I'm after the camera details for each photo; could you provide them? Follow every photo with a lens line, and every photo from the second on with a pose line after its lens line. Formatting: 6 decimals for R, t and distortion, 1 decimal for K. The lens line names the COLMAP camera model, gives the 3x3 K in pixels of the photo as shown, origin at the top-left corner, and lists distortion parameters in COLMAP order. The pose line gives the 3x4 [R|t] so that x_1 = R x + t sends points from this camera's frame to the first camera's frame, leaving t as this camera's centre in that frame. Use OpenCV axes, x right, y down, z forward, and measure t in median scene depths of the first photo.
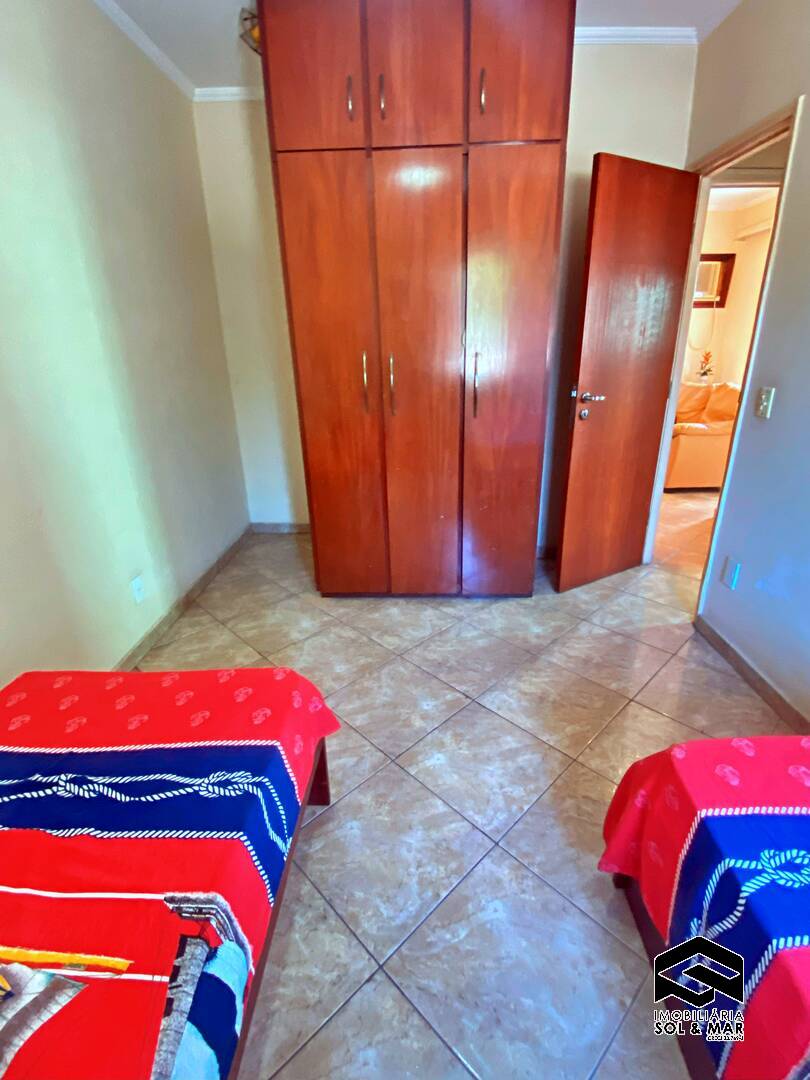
lens RADIAL K [[519.3, 0, 411.8], [0, 519.3, 540.1], [0, 0, 1]] dist [-0.004049, -0.010919]
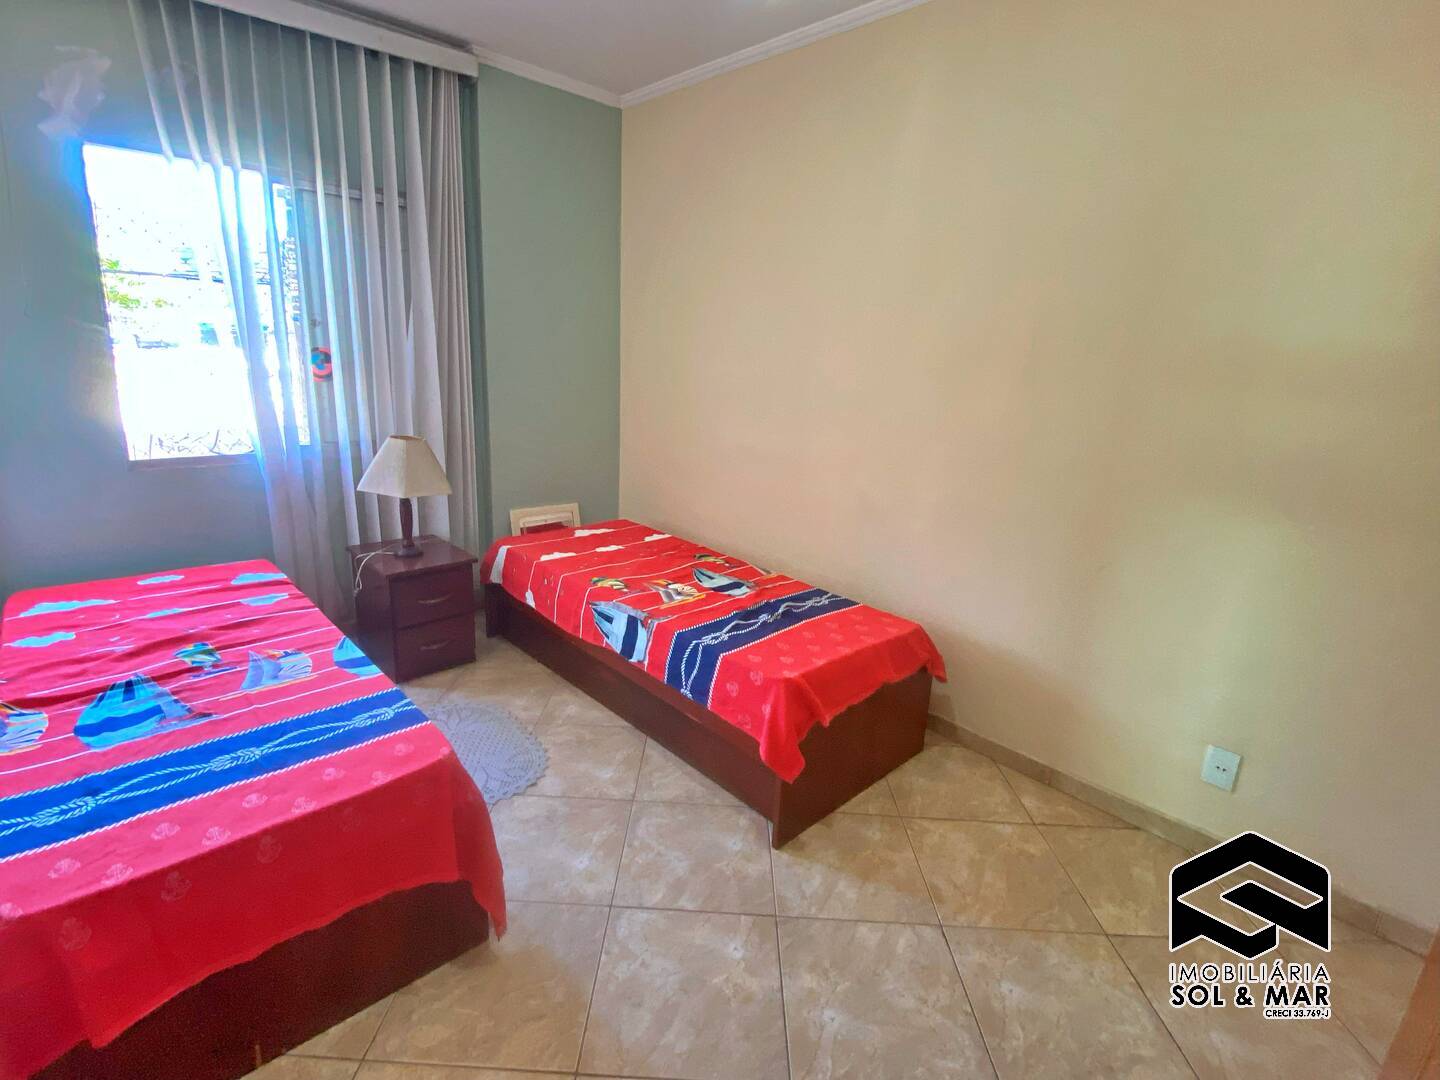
lens RADIAL K [[692.4, 0, 723.5], [0, 692.4, 537.9], [0, 0, 1]] dist [-0.004049, -0.010919]
pose [[-0.713919, 0.179776, -0.676757, 0.703978], [-0.278742, 0.813641, 0.510187, -0.621302], [0.642357, 0.552873, -0.530763, 1.342892]]
